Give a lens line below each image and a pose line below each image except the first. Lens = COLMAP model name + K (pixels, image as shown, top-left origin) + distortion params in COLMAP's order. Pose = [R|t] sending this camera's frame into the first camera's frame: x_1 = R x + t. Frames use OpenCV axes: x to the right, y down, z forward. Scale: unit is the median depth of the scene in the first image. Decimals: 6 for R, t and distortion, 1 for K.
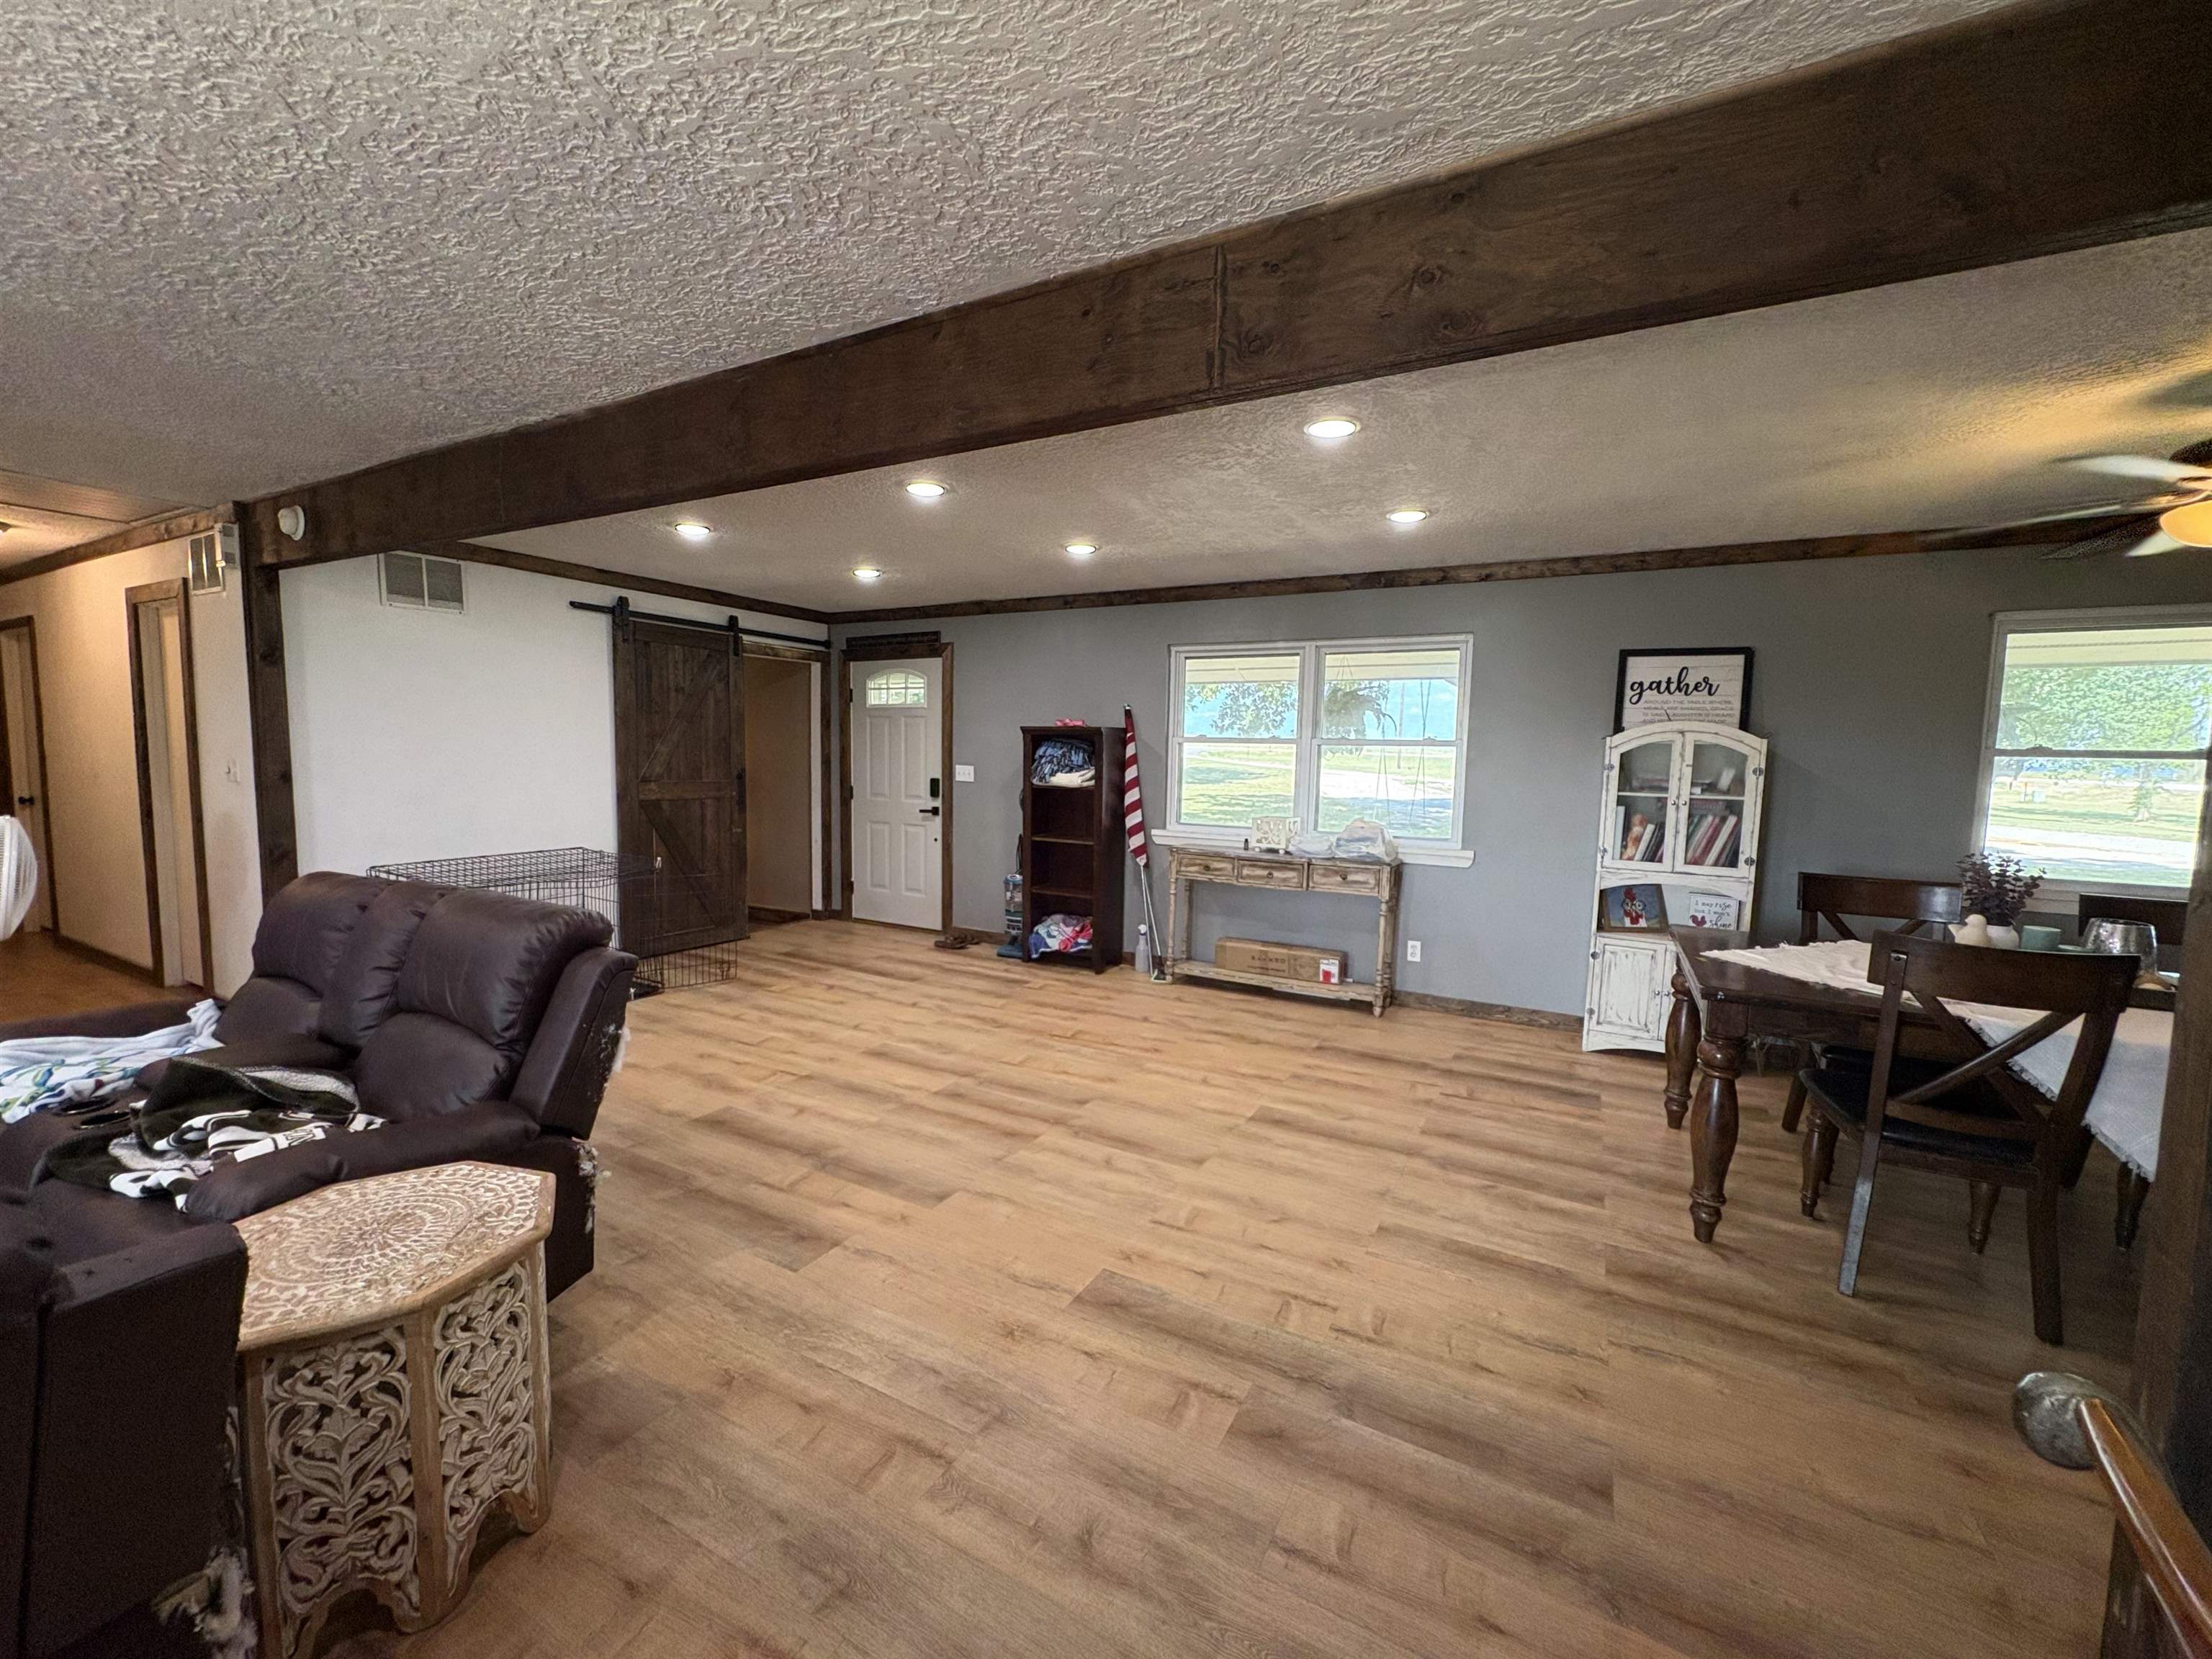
lens RADIAL K [[882.8, 0, 1104.0], [0, 882.8, 829.2], [0, 0, 1]] dist [0.001870, -0.000294]
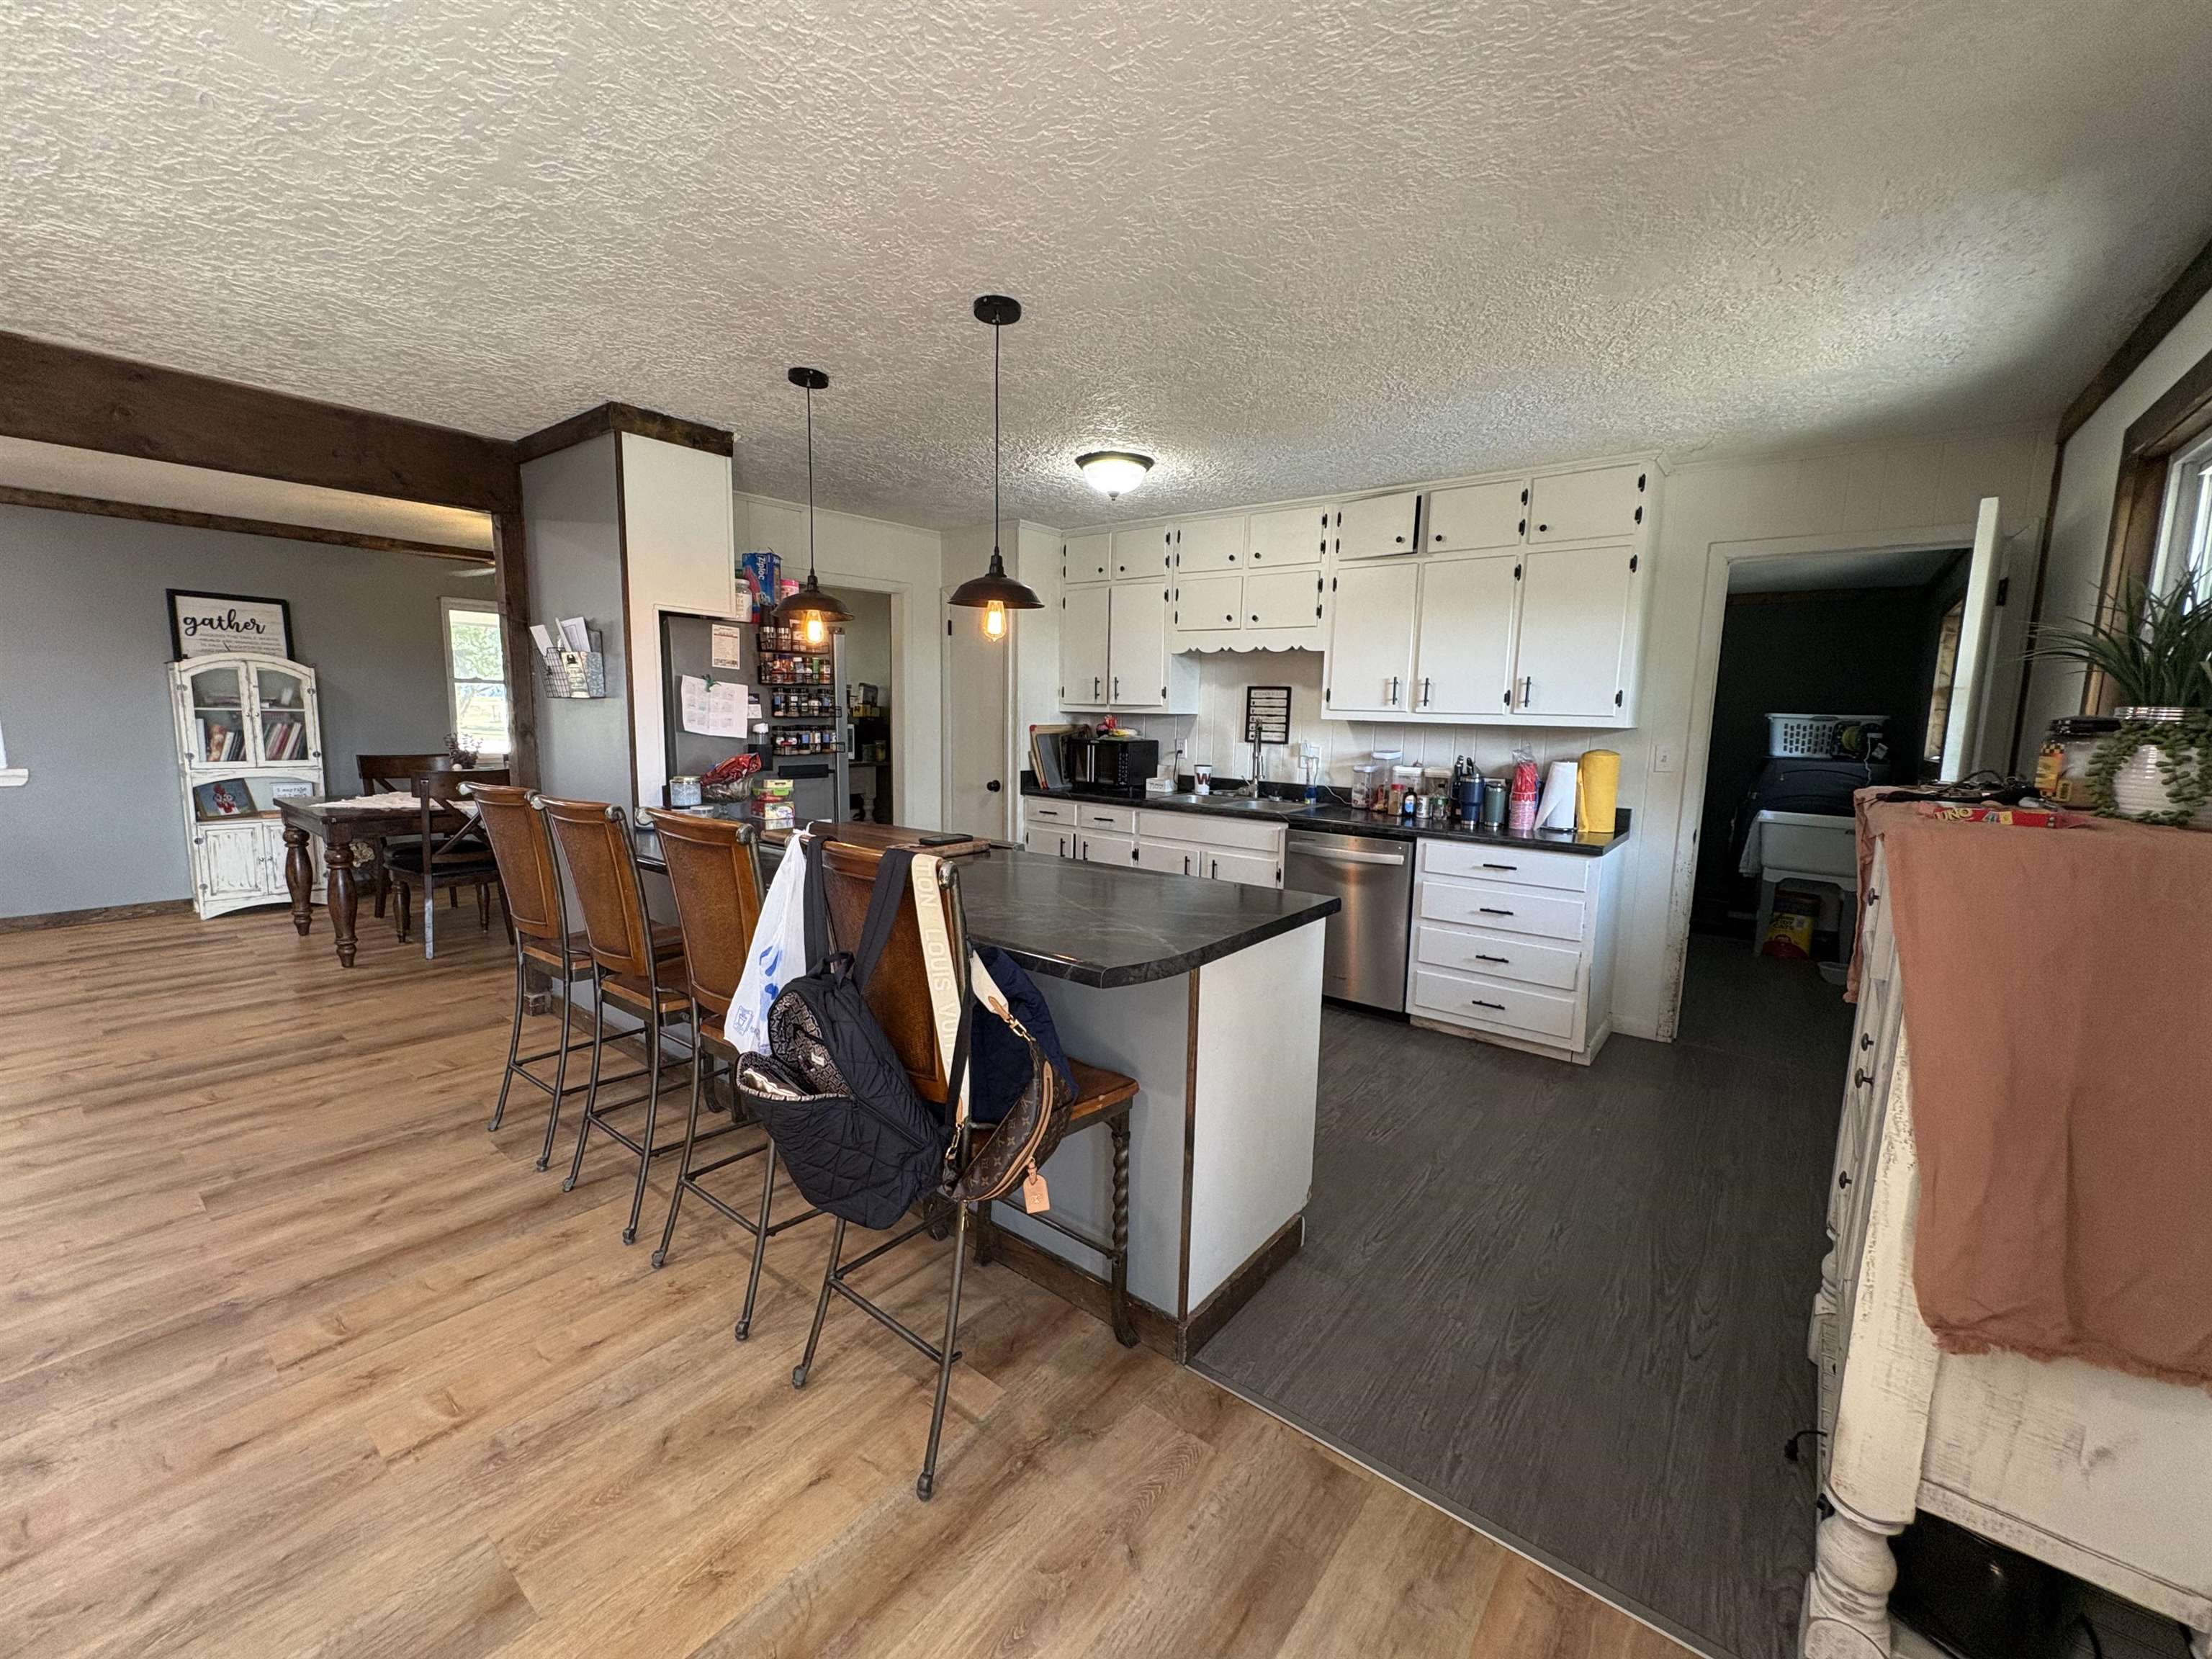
lens RADIAL K [[882.8, 0, 1103.7], [0, 882.8, 829.2], [0, 0, 1]] dist [0.001870, -0.000294]
pose [[0.164238, -0.148761, 0.975139, -0.466836], [0.067580, 0.987937, 0.139331, 0.041985], [-0.984103, 0.043017, 0.172310, -0.488293]]
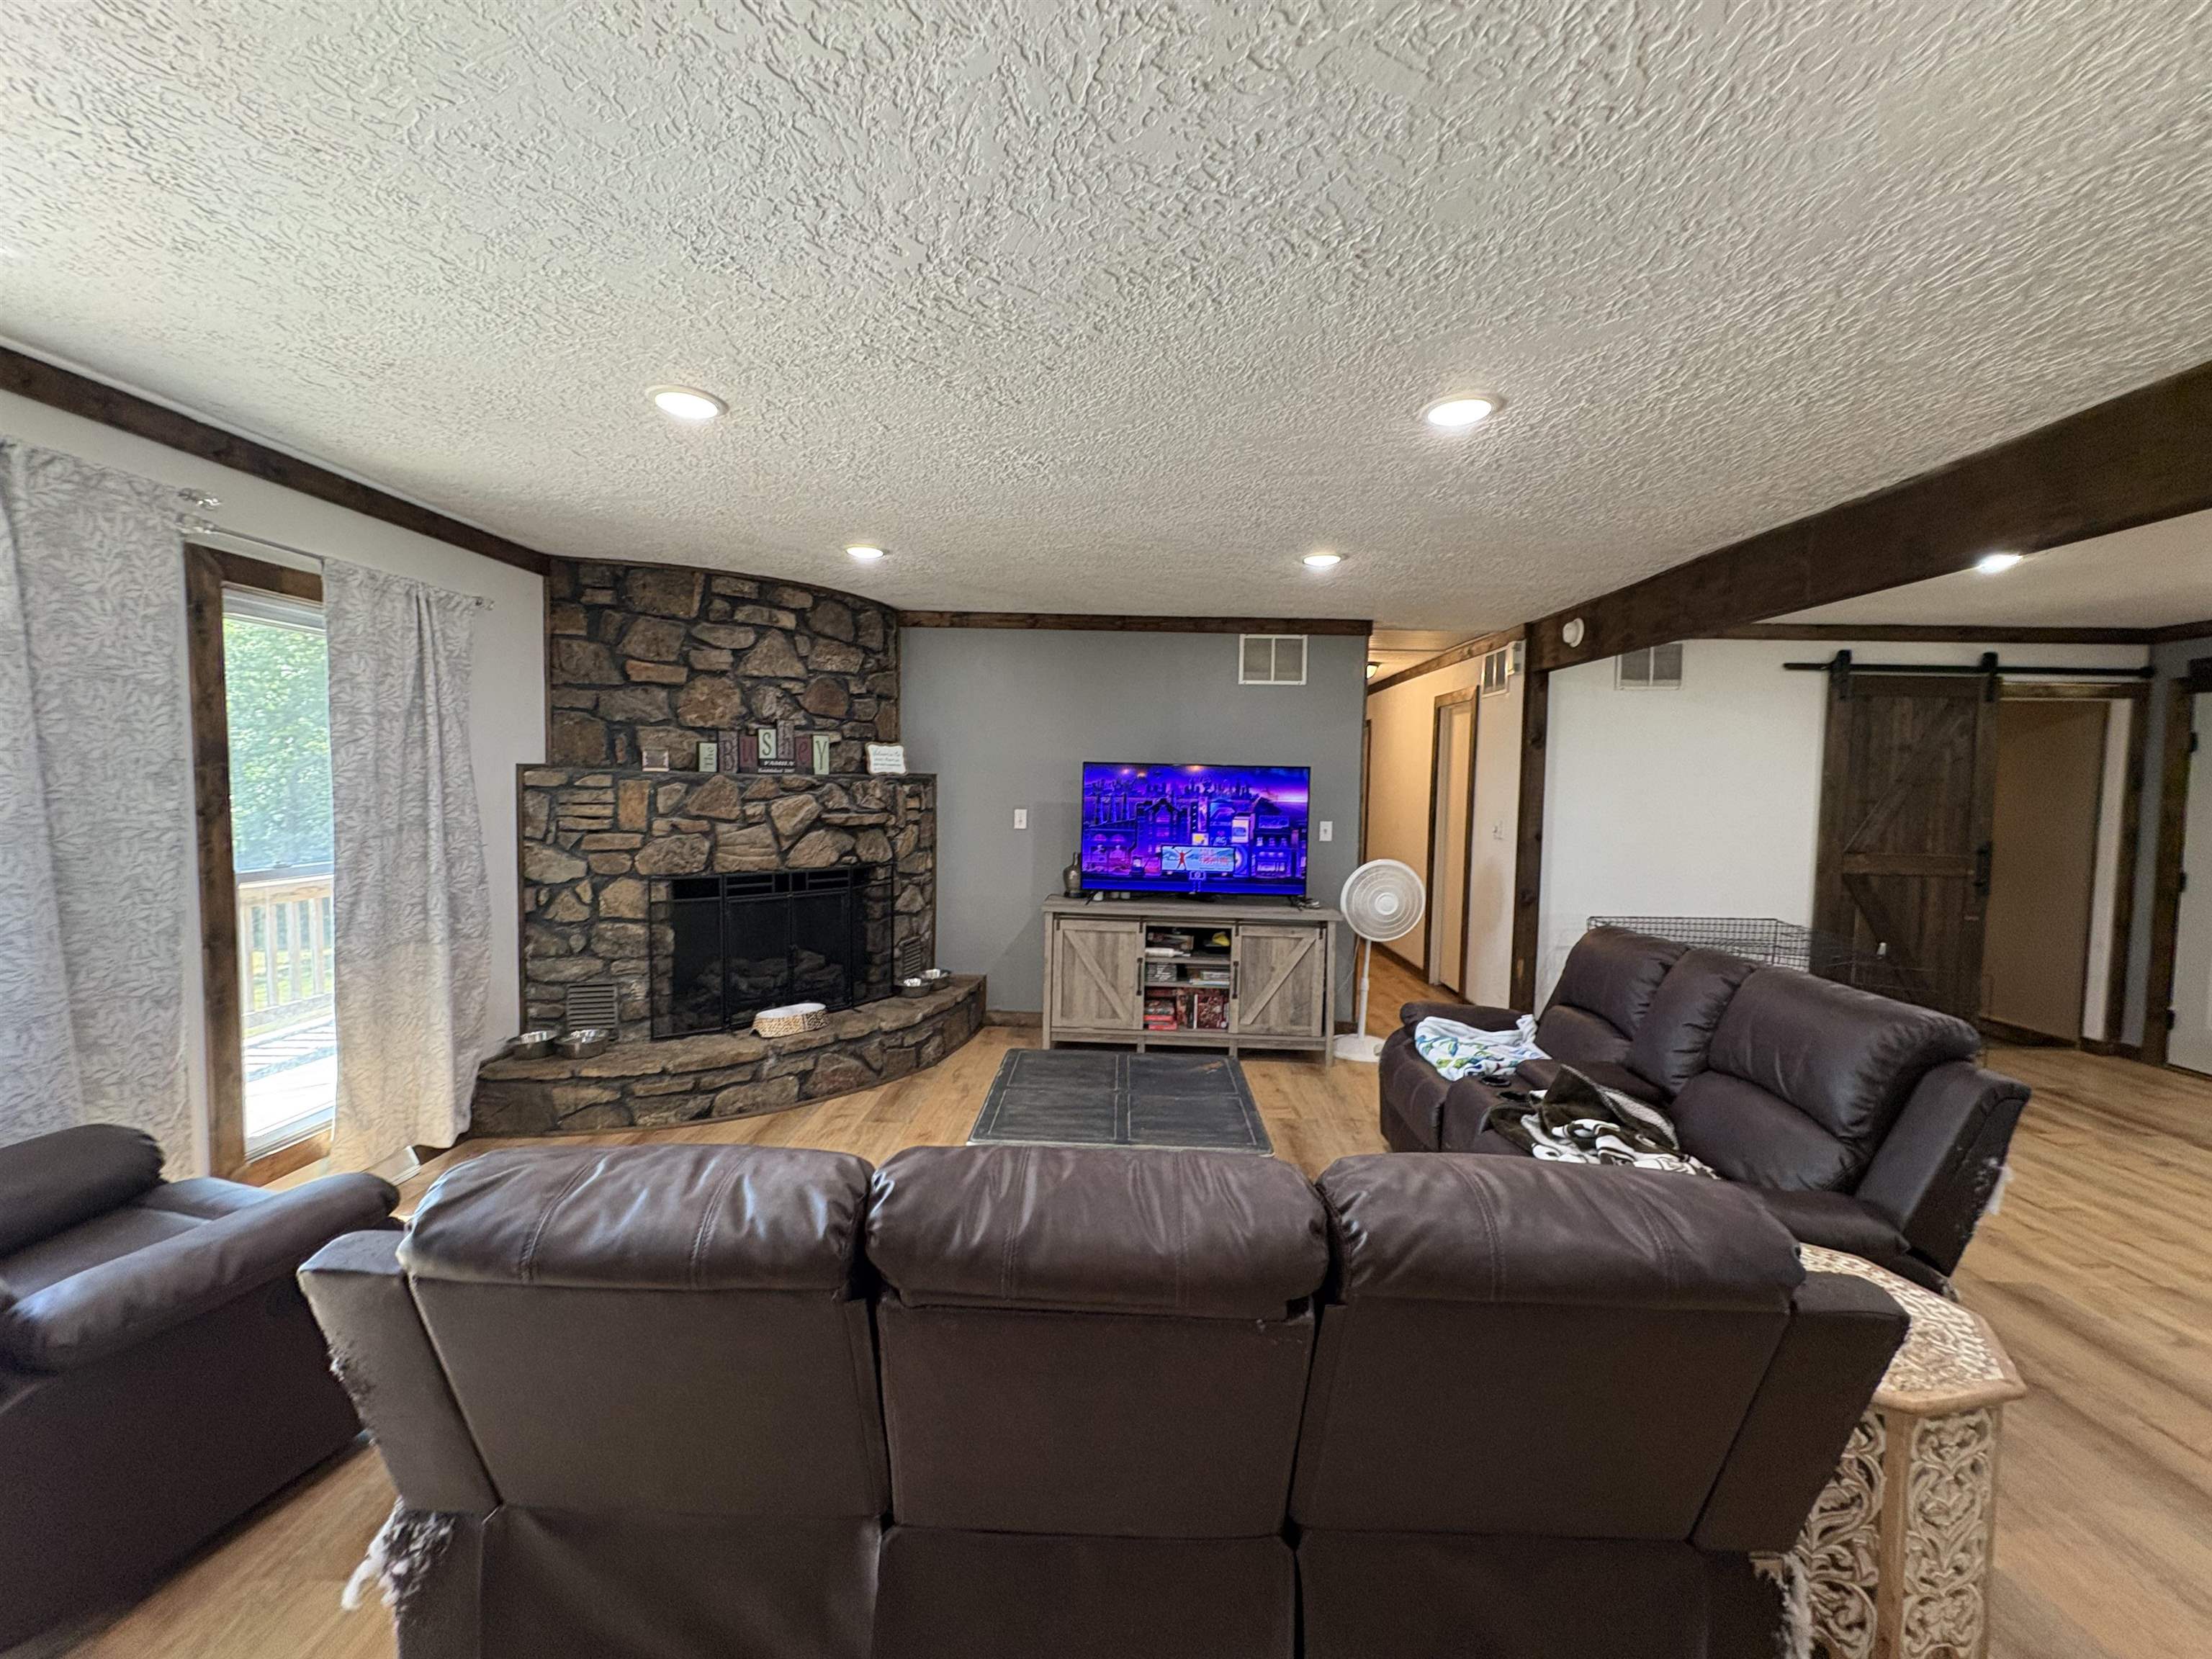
lens RADIAL K [[882.8, 0, 1107.8], [0, 882.8, 830.3], [0, 0, 1]] dist [0.001870, -0.000294]
pose [[0.462416, 0.036628, -0.885906, -0.109655], [-0.086604, 0.996235, -0.004015, -0.011477], [0.882424, 0.078580, 0.463847, -0.109006]]
